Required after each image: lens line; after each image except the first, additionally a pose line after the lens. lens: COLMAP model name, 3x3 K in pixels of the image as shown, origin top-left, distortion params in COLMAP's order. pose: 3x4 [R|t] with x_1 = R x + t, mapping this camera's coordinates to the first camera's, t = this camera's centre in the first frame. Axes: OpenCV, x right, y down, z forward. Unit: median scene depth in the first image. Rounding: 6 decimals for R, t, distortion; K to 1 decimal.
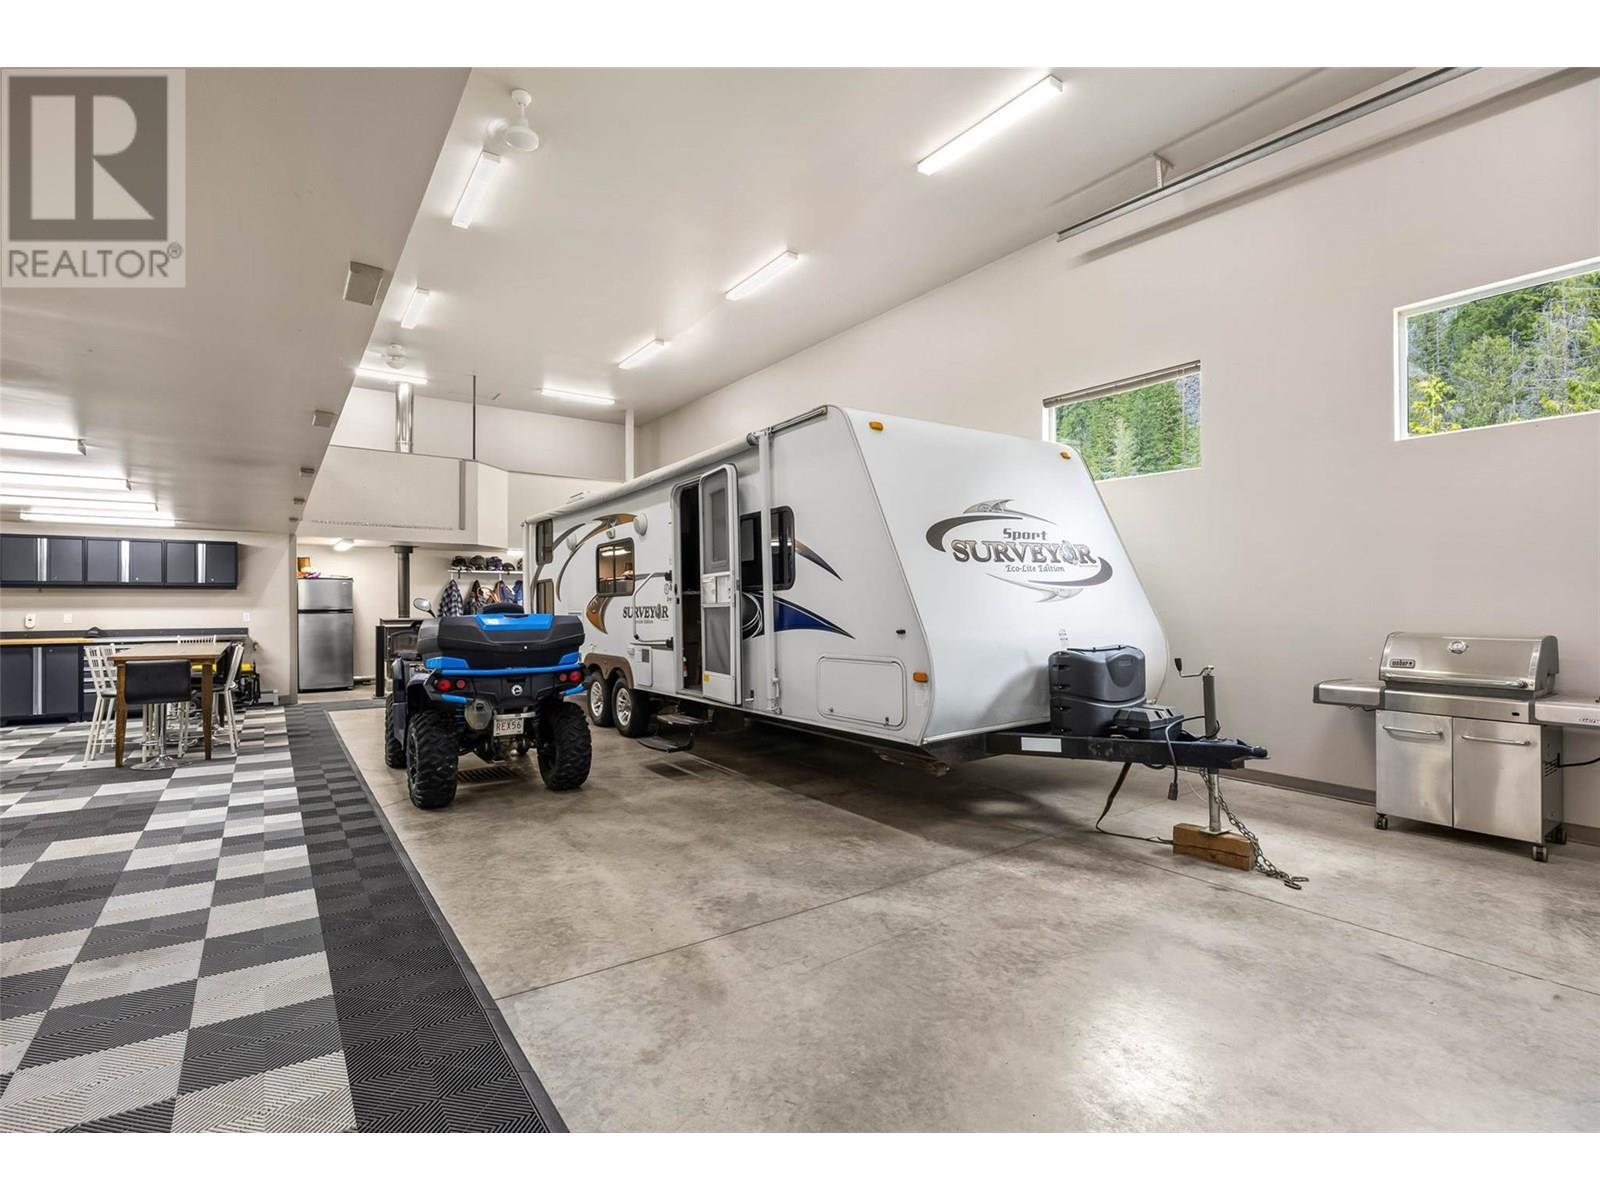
lens RADIAL K [[760.7, 0, 796.4], [0, 760.7, 601.9], [0, 0, 1]] dist [-0.006528, -0.000748]
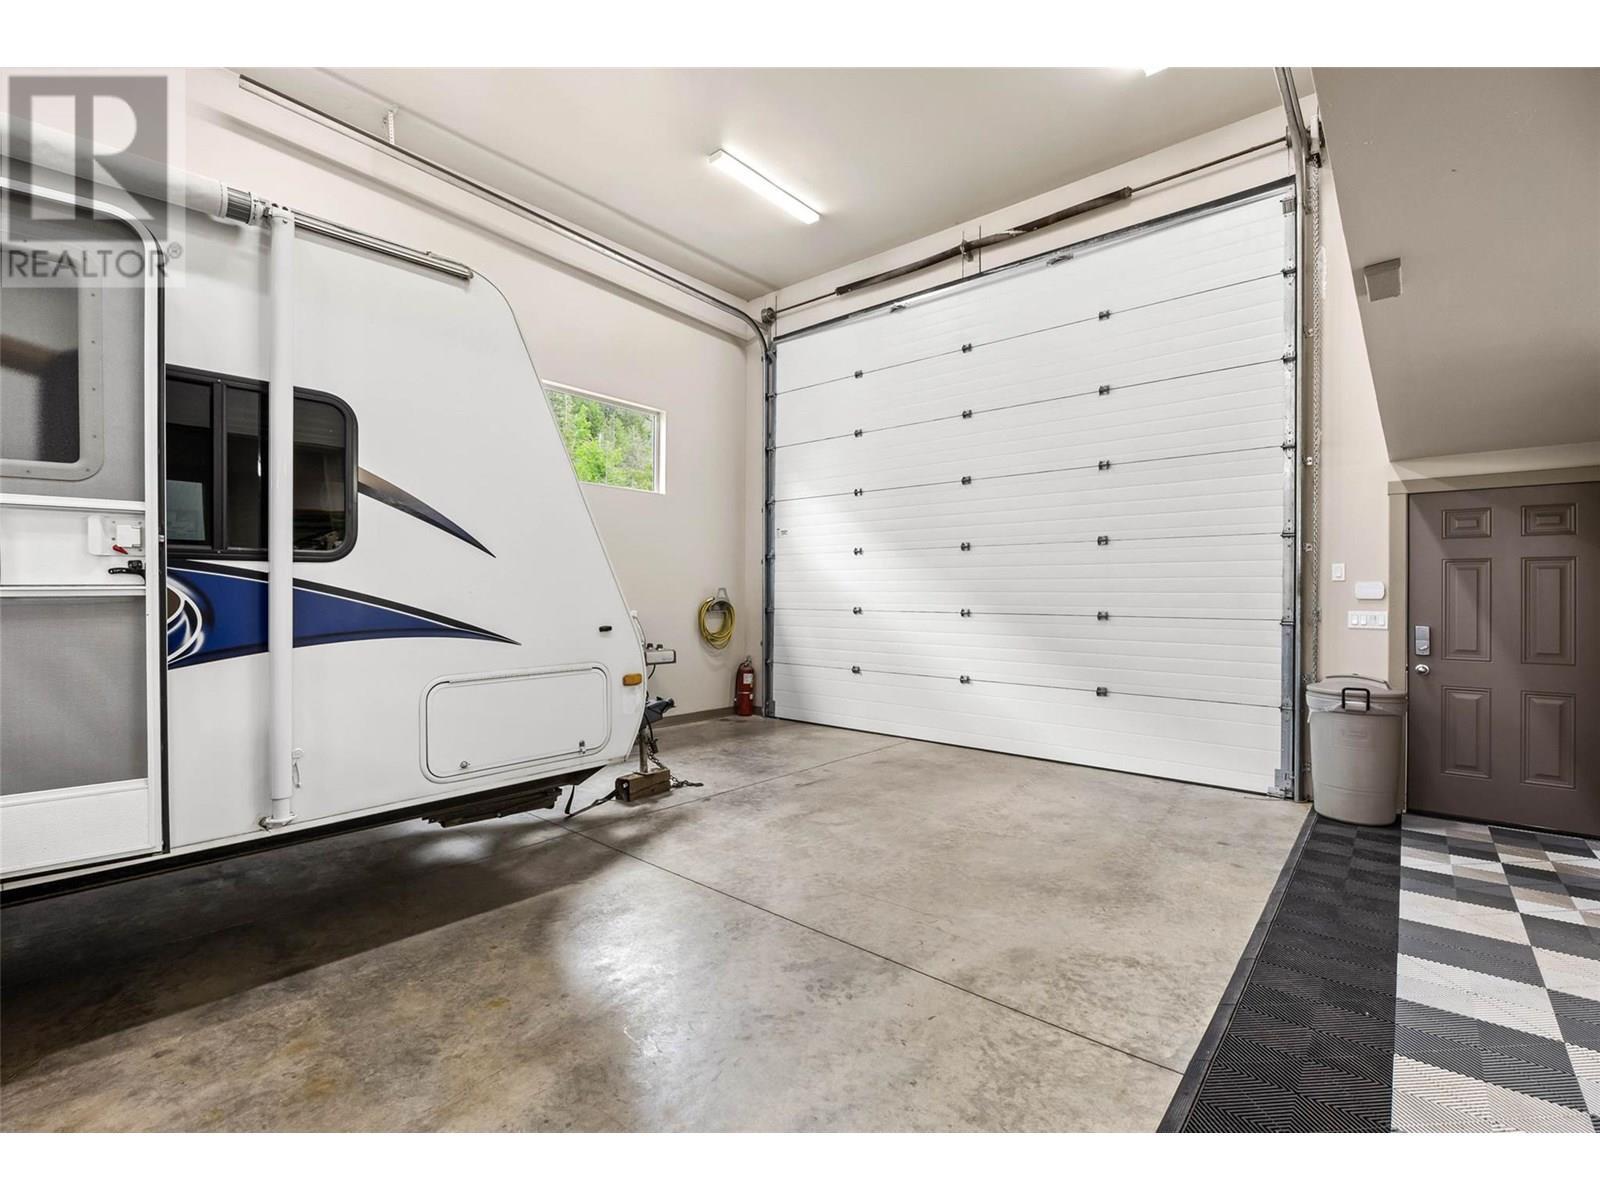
lens RADIAL K [[713.3, 0, 797.0], [0, 713.3, 601.4], [0, 0, 1]] dist [-0.005805, -0.000315]
pose [[-0.240690, -0.004322, 0.970592, -0.680113], [-0.009823, 0.999950, 0.002016, 0.007398], [-0.970552, -0.009048, -0.240721, 1.039509]]
